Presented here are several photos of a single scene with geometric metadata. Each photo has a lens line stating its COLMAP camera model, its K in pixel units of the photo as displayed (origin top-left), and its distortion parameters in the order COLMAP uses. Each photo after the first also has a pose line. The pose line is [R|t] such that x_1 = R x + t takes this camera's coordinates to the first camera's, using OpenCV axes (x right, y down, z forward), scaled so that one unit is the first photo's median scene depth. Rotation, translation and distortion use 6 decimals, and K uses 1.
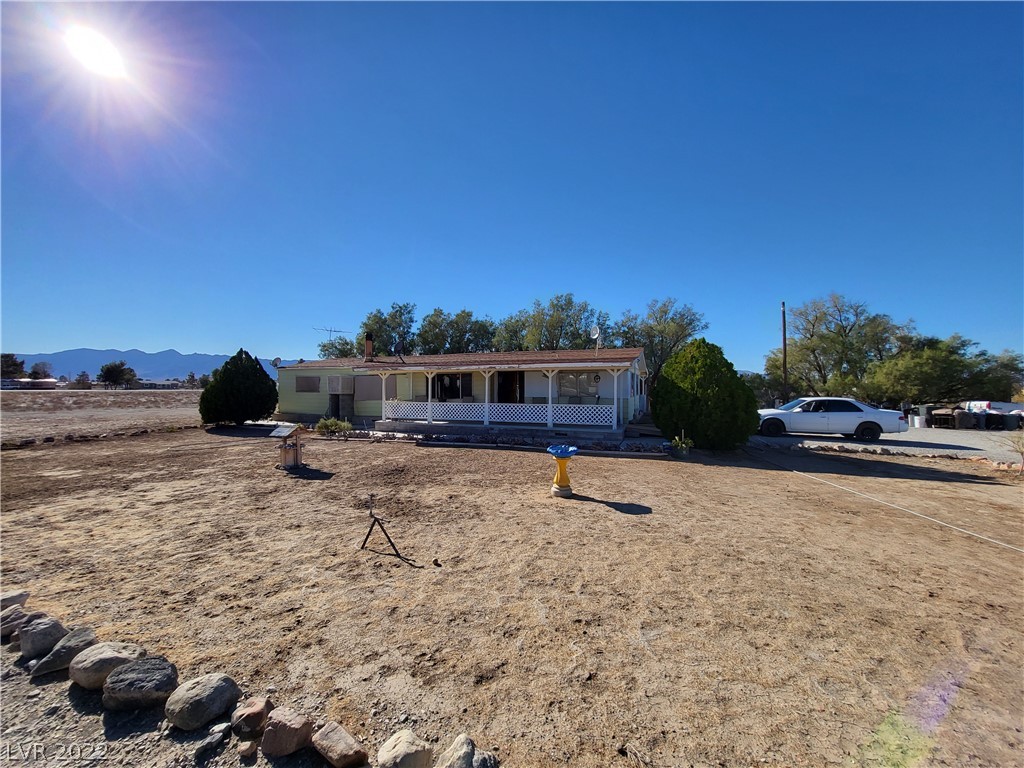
lens RADIAL K [[392.3, 0, 508.4], [0, 392.3, 390.6], [0, 0, 1]] dist [-0.000083, 0.000100]
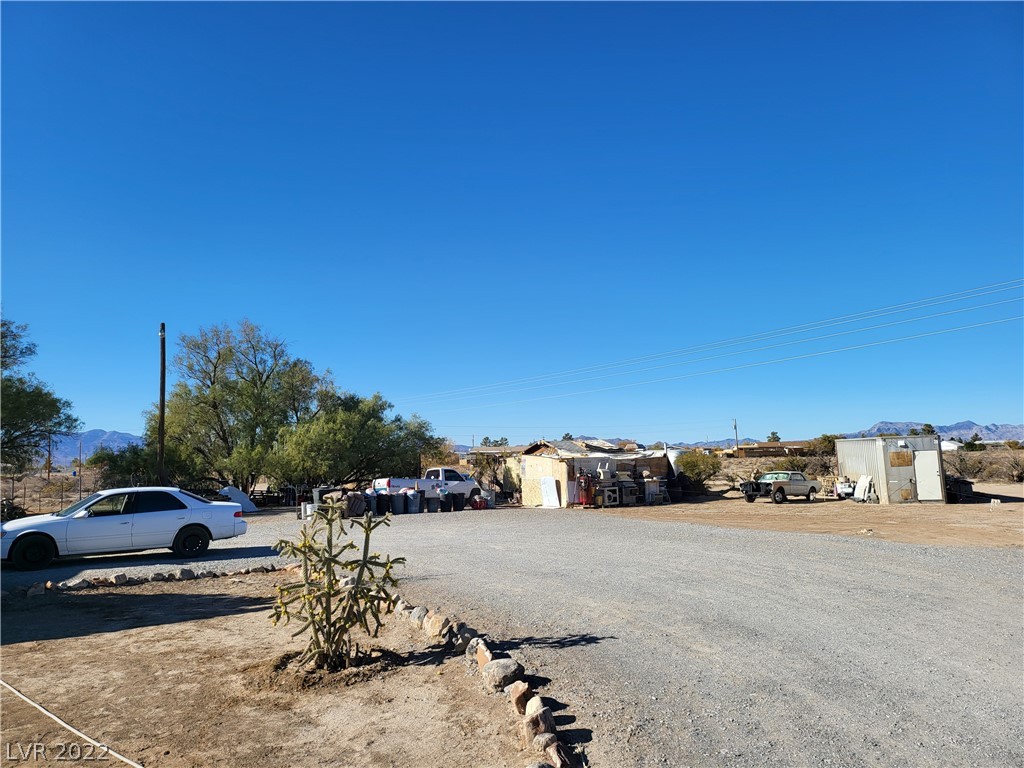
lens RADIAL K [[701.0, 0, 507.6], [0, 701.0, 388.3], [0, 0, 1]] dist [0.003657, -0.003839]
pose [[0.576583, 0.062610, 0.814636, 0.158088], [0.032999, 0.994461, -0.099787, -0.004107], [-0.816372, 0.084418, 0.571323, -0.031986]]
